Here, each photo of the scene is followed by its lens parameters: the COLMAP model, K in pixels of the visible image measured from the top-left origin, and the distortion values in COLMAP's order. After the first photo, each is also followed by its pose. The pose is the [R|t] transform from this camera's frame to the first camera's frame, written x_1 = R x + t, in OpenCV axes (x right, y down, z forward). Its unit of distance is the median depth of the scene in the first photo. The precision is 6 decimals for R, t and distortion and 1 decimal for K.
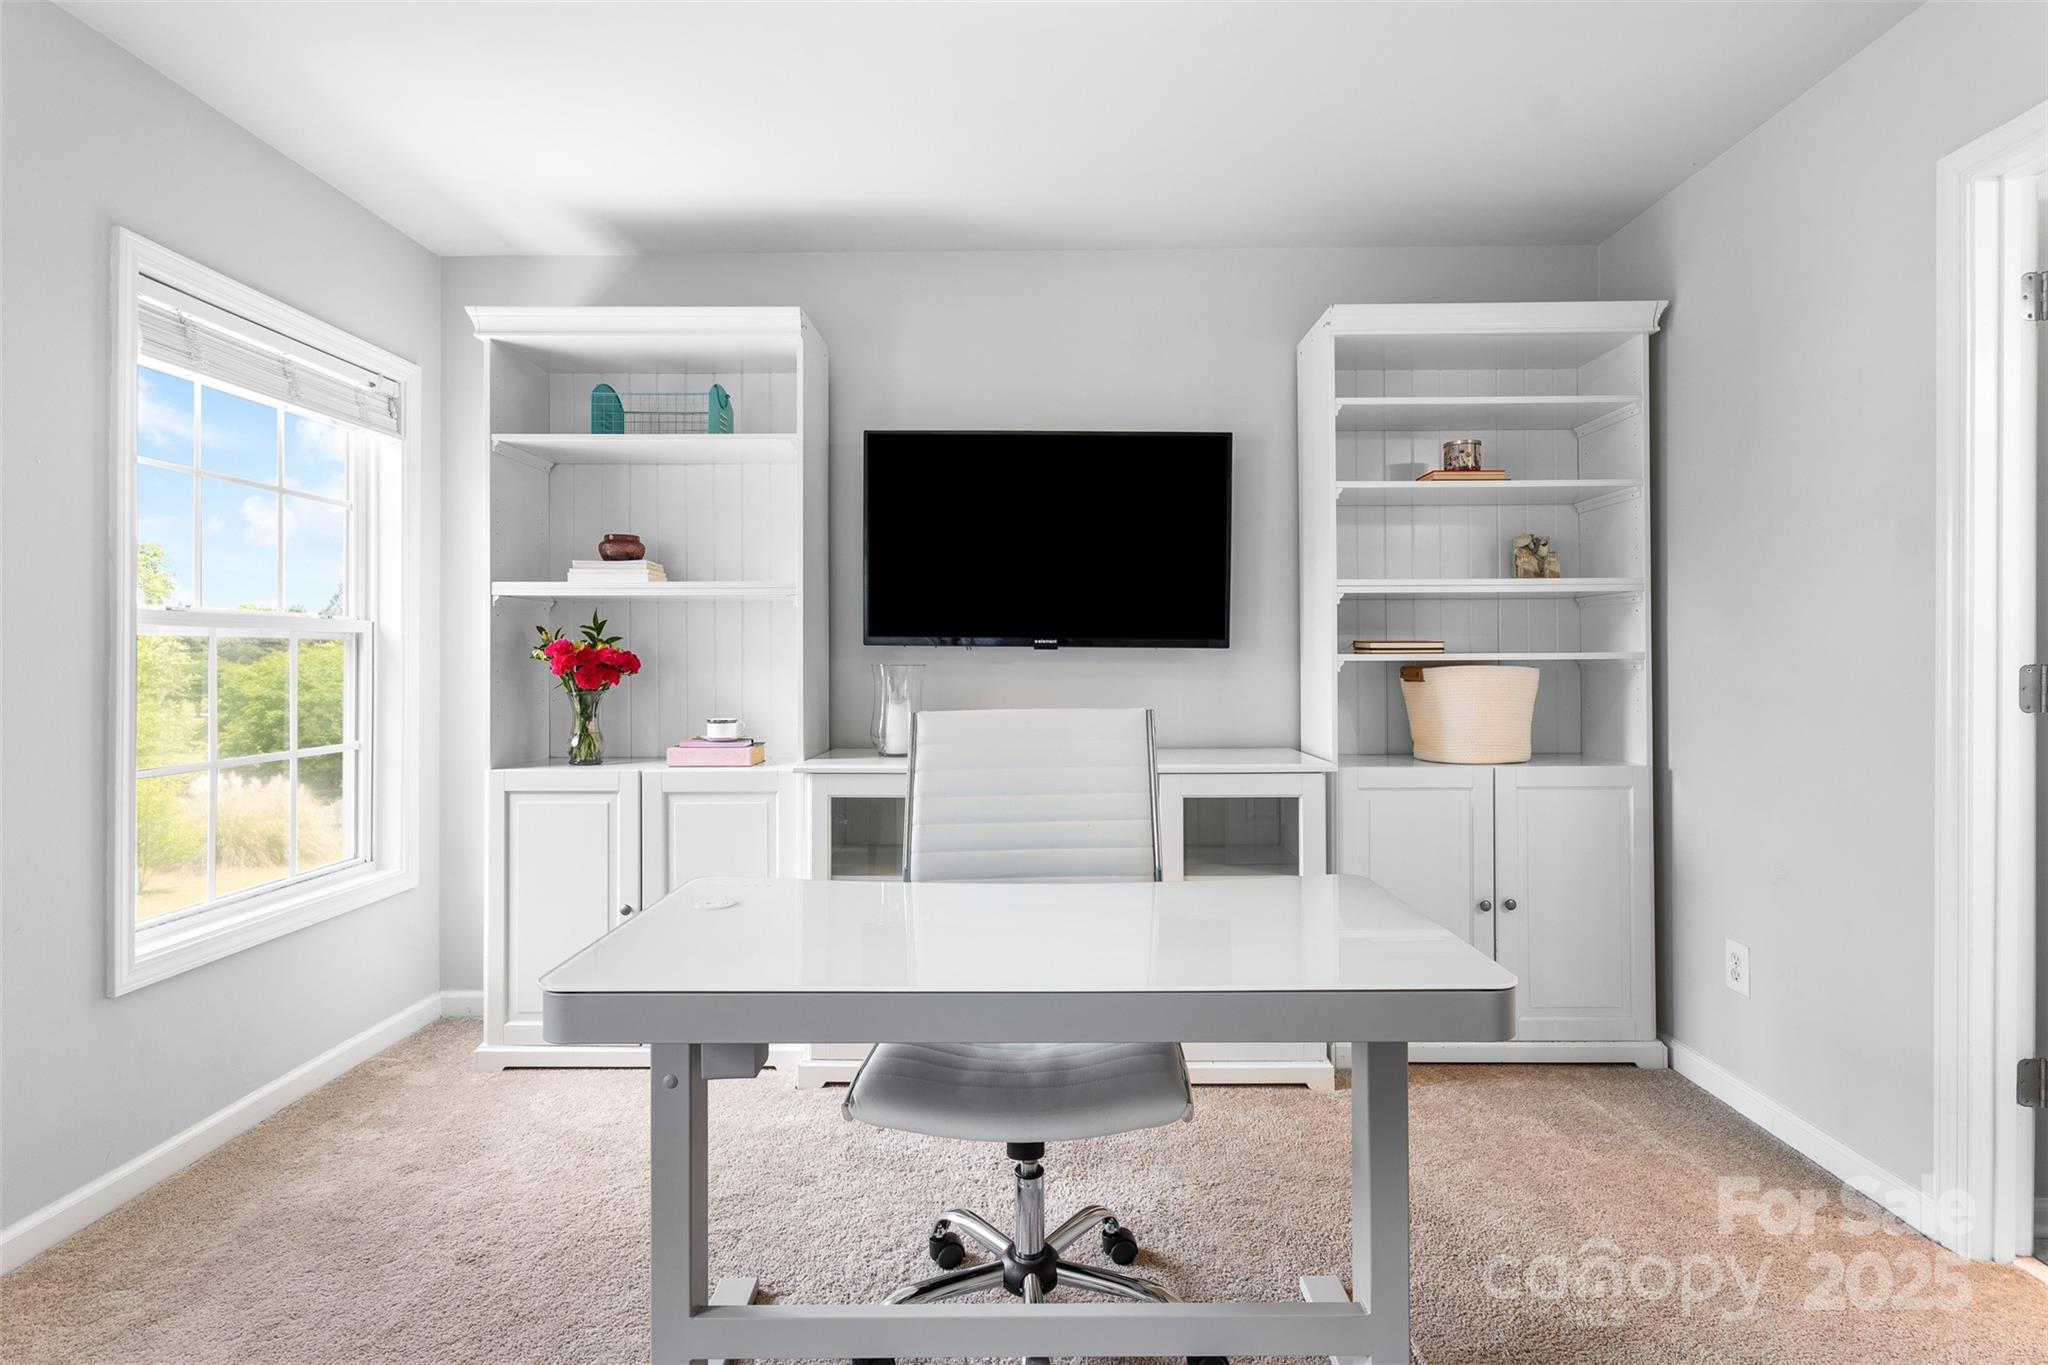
lens RADIAL K [[981.4, 0, 1025.6], [0, 981.4, 660.4], [0, 0, 1]] dist [-0.004718, 0.003572]
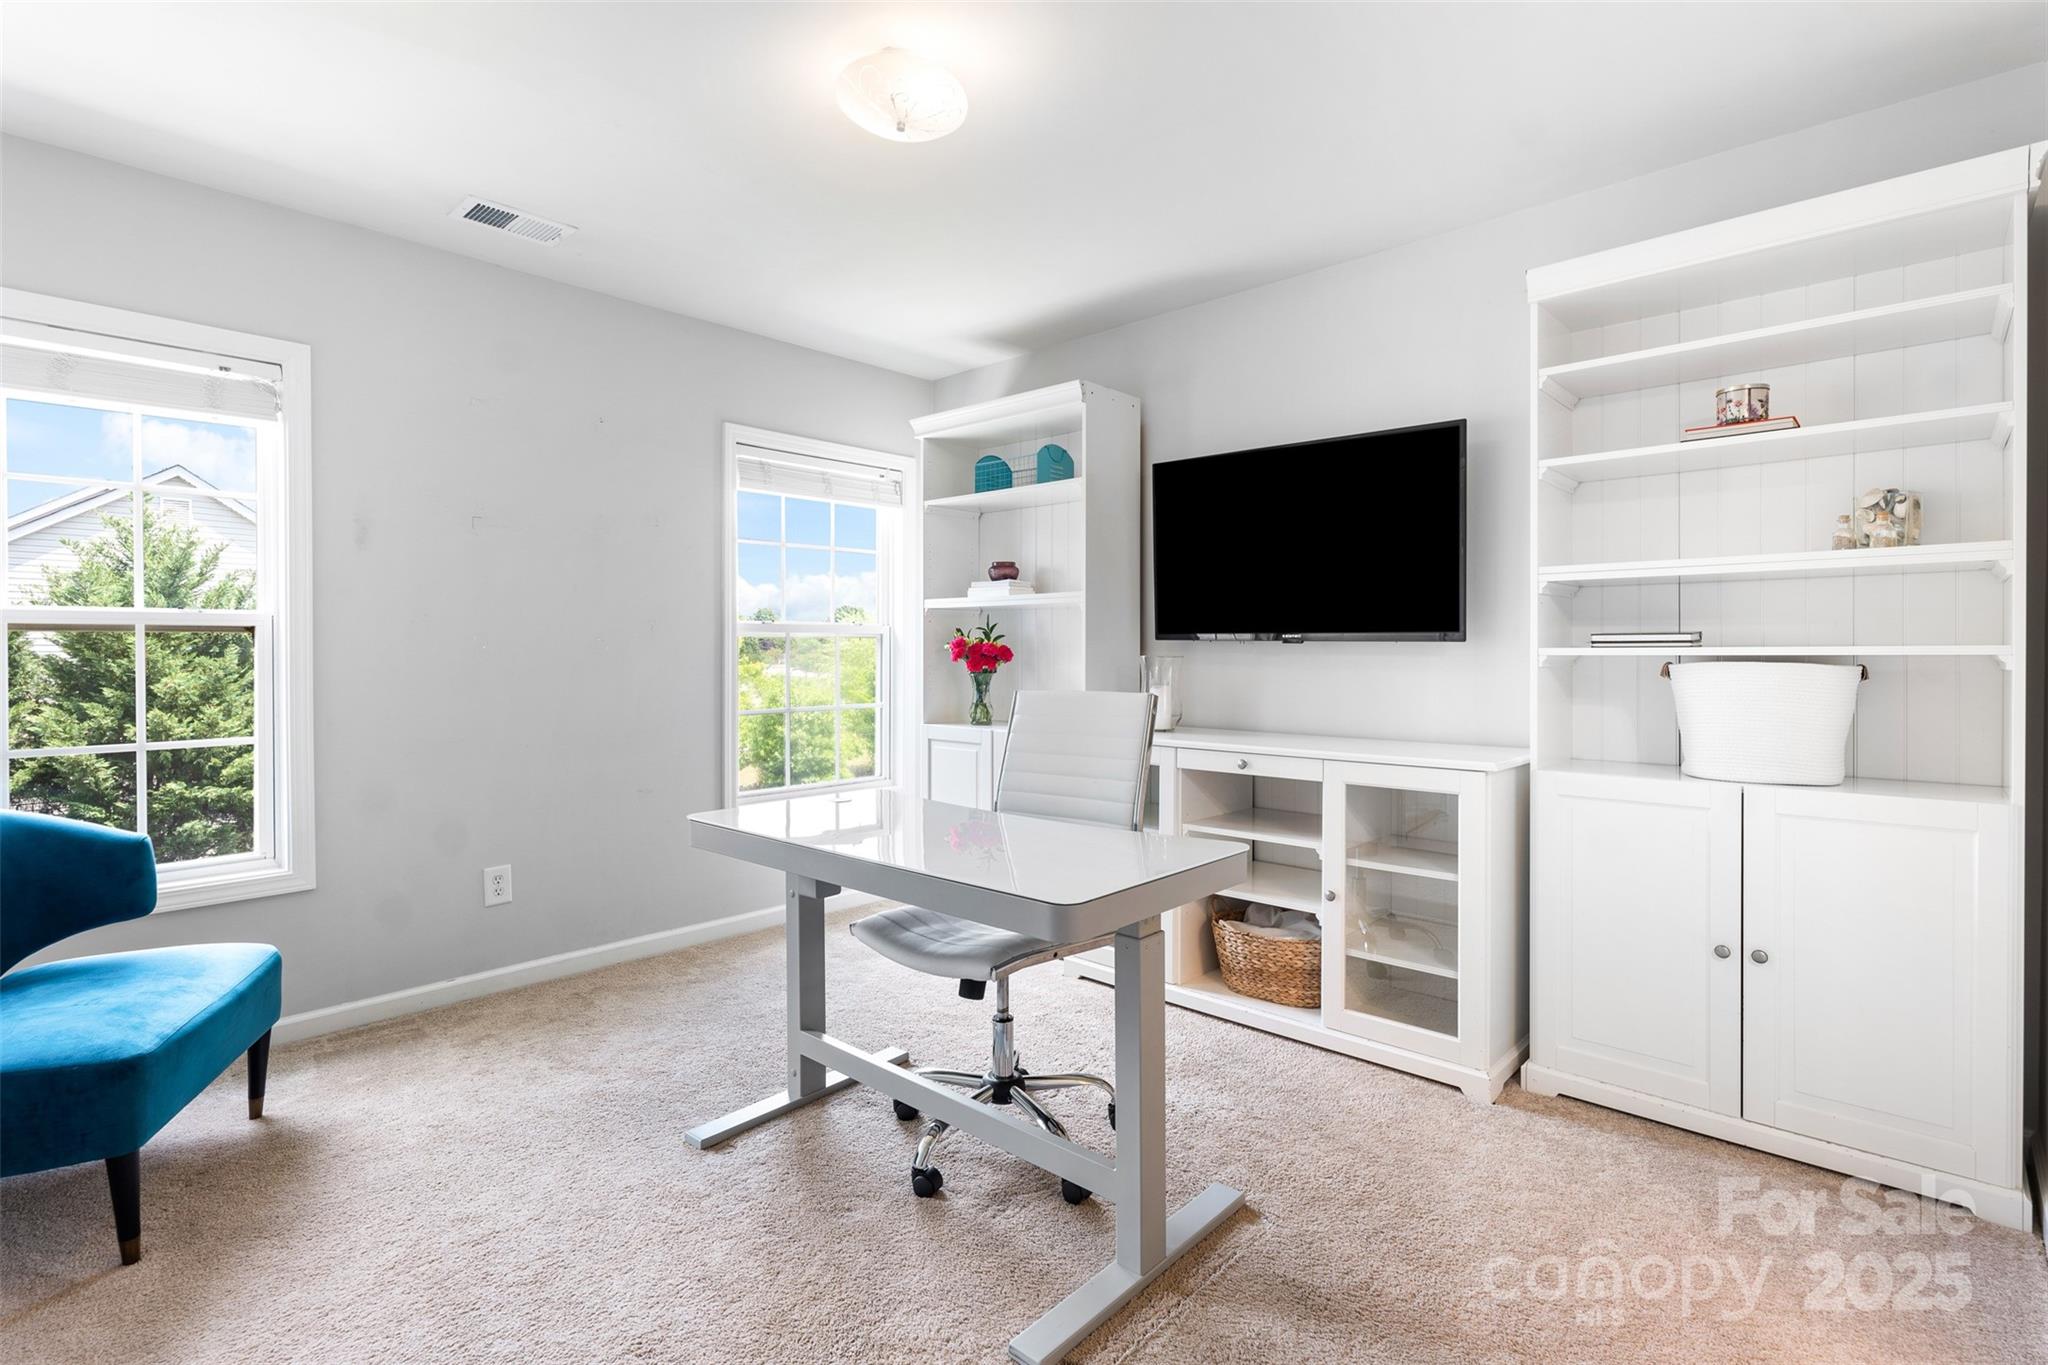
lens RADIAL K [[981.4, 0, 1039.0], [0, 981.4, 670.2], [0, 0, 1]] dist [-0.004718, 0.003572]
pose [[0.740364, 0.015807, -0.672021, 0.570154], [-0.003329, 0.999797, 0.019850, -0.001953], [0.672198, -0.012459, 0.740266, 0.000370]]
